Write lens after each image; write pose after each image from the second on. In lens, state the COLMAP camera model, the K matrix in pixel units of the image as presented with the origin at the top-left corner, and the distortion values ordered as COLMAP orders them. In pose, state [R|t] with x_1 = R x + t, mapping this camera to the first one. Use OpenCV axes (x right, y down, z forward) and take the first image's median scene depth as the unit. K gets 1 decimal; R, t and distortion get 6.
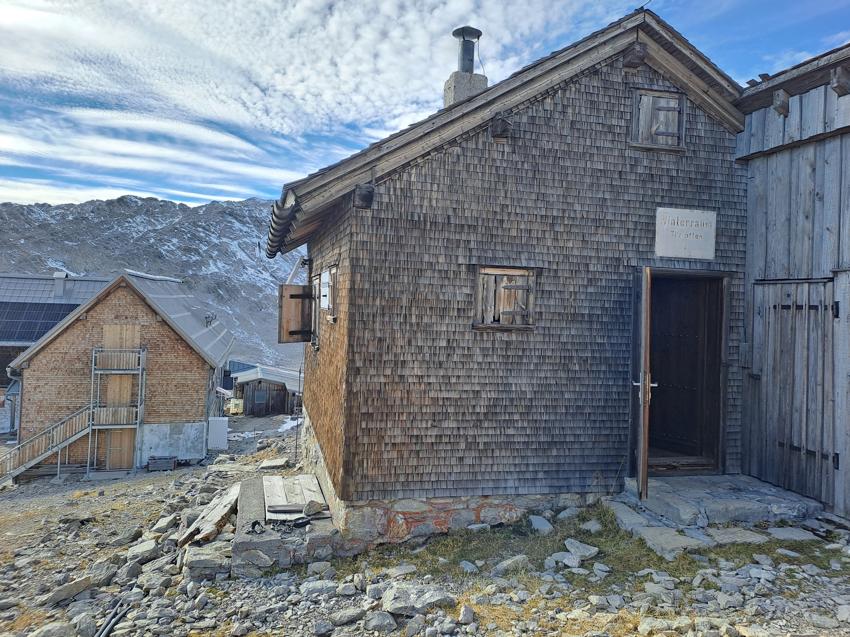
lens RADIAL K [[633.7, 0, 421.2], [0, 633.7, 307.5], [0, 0, 1]] dist [0.110176, -0.072749]
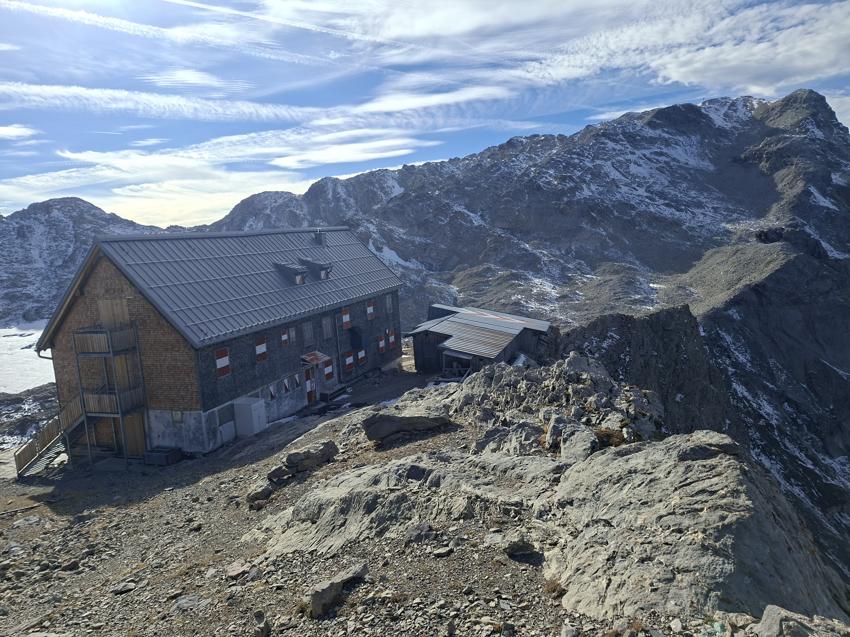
lens RADIAL K [[599.4, 0, 409.3], [0, 599.4, 316.1], [0, 0, 1]] dist [0.083913, -0.078790]
pose [[0.814395, -0.018450, -0.580017, 0.260120], [0.101103, 0.988720, 0.110507, -0.000743], [0.571435, -0.148637, 0.807074, 0.420836]]
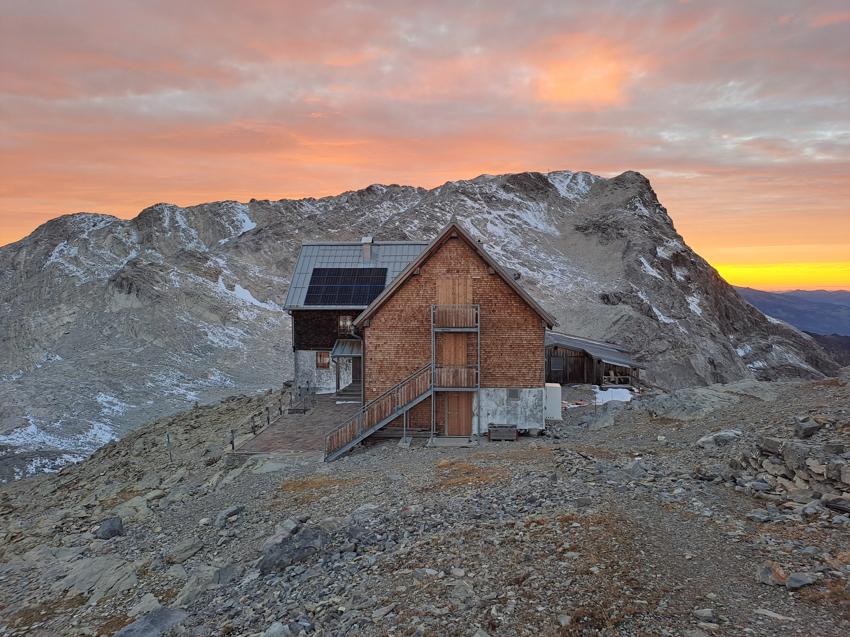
lens RADIAL K [[633.7, 0, 441.4], [0, 633.7, 303.2], [0, 0, 1]] dist [0.110176, -0.072749]
pose [[0.946376, -0.025878, -0.322028, -0.144337], [0.037905, 0.998796, 0.031135, 0.024121], [0.320835, -0.041672, 0.946218, 0.109080]]
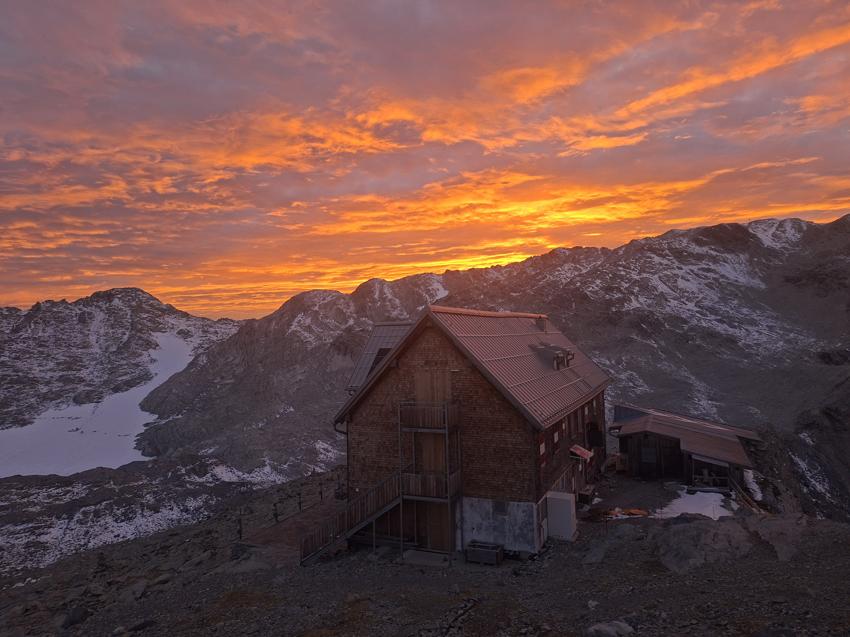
lens RADIAL K [[599.4, 0, 409.8], [0, 599.4, 311.4], [0, 0, 1]] dist [0.083913, -0.078790]
pose [[0.778373, -0.082862, -0.622310, 0.002263], [0.050979, 0.996320, -0.068899, 0.000433], [0.625729, 0.021904, 0.779733, 0.283092]]
